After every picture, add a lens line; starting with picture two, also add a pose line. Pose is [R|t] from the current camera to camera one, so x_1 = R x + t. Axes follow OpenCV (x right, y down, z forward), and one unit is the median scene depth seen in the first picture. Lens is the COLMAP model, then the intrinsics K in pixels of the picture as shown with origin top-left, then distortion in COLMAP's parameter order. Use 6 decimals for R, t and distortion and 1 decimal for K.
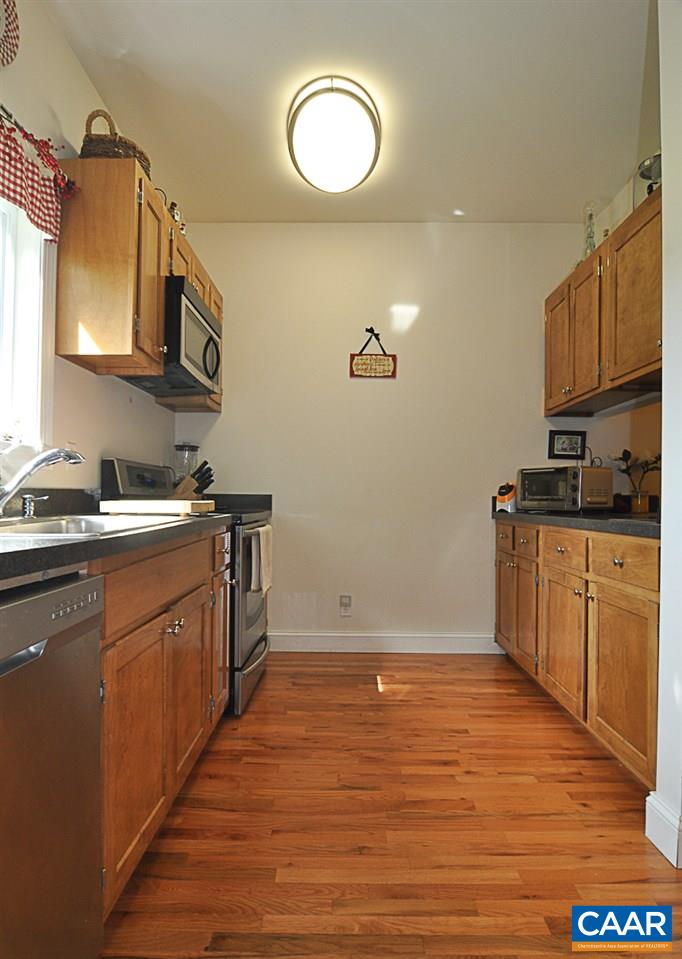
lens RADIAL K [[521.5, 0, 341.6], [0, 521.5, 489.2], [0, 0, 1]] dist [-0.000830, -0.001433]
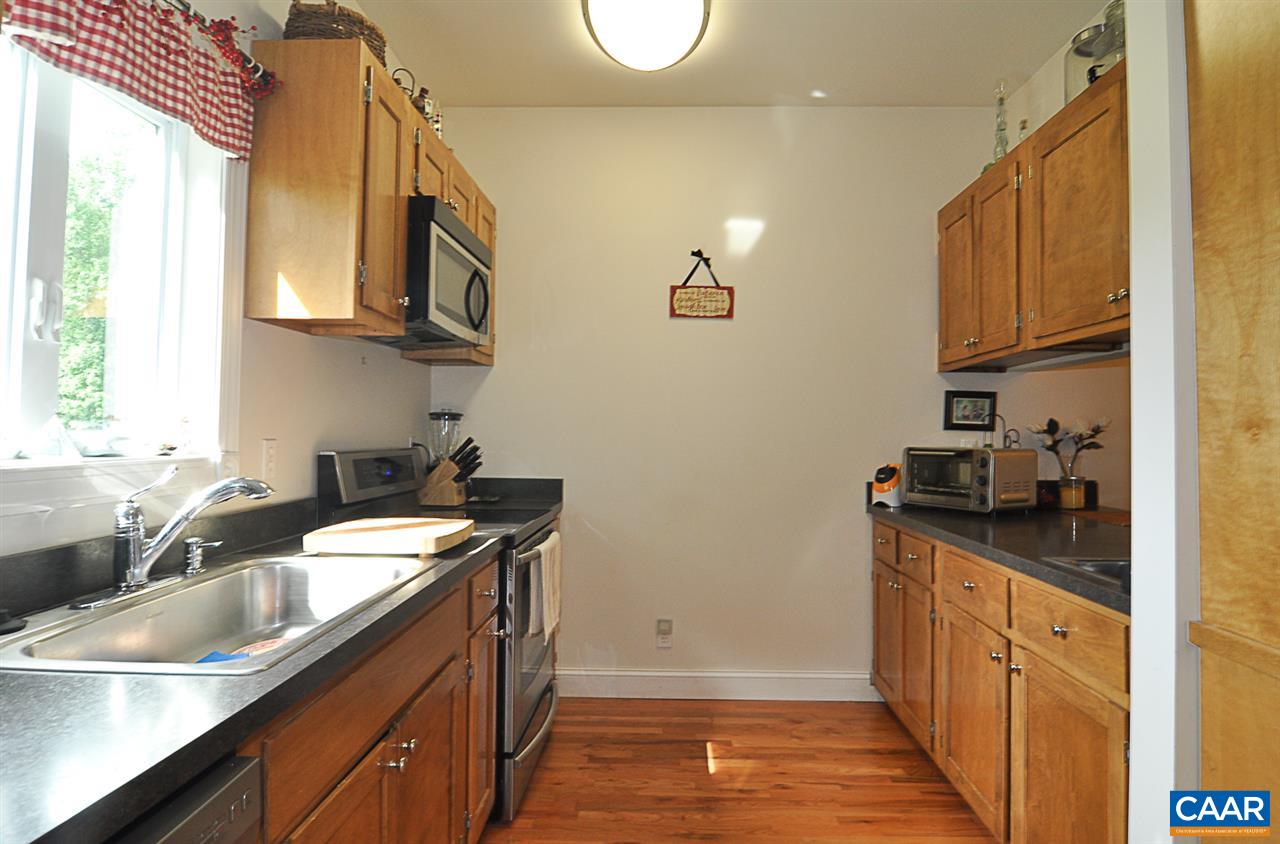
lens RADIAL K [[674.7, 0, 660.5], [0, 674.7, 409.4], [0, 0, 1]] dist [-0.001945, -0.000821]
pose [[0.999985, -0.001037, -0.005426, 0.009570], [0.000958, 0.999892, -0.014668, -0.088017], [0.005440, 0.014663, 0.999878, 0.072591]]
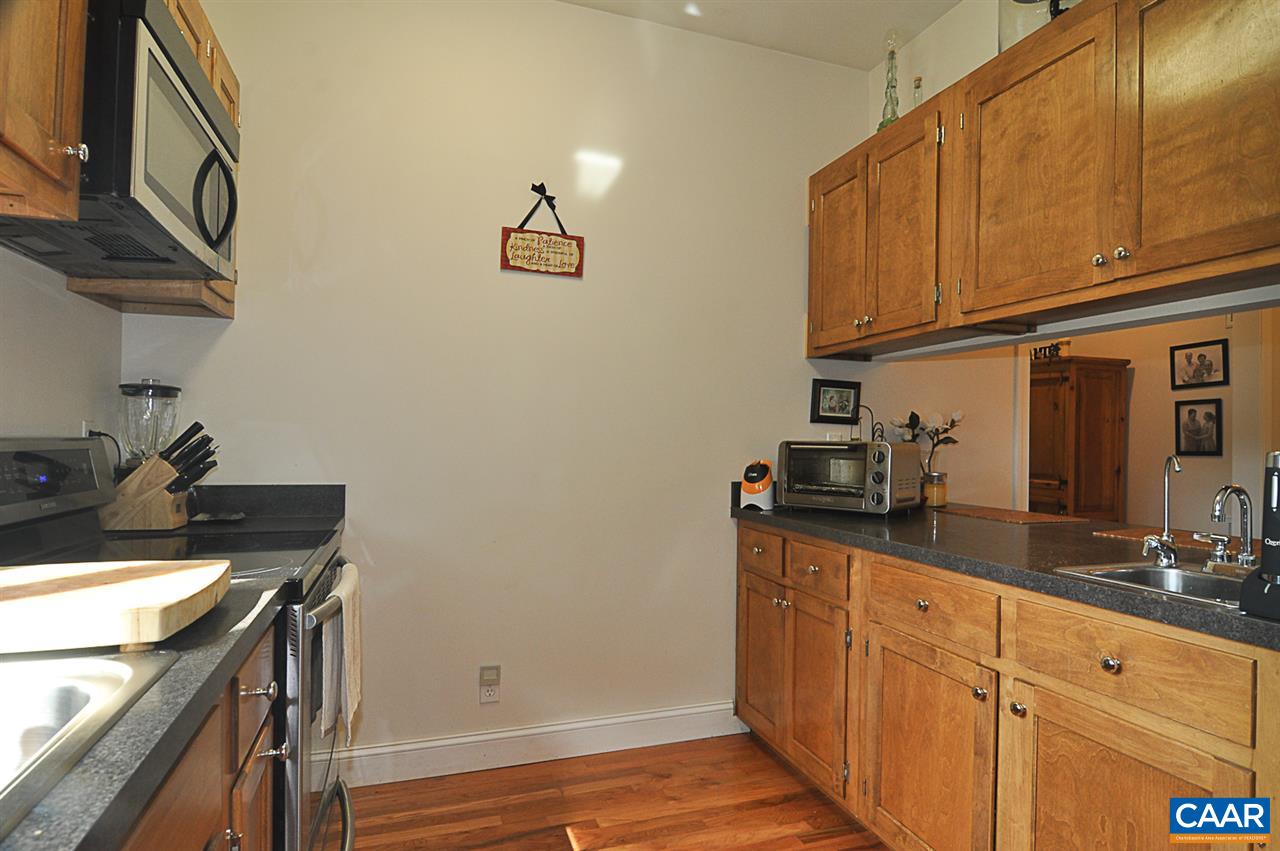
lens RADIAL K [[670.6, 0, 644.4], [0, 670.6, 432.7], [0, 0, 1]] dist [-0.002493, -0.011538]
pose [[0.940745, 0.007788, 0.339025, -0.097481], [-0.012636, 0.999847, 0.012095, -0.063810], [-0.338879, -0.015662, 0.940700, 0.338865]]
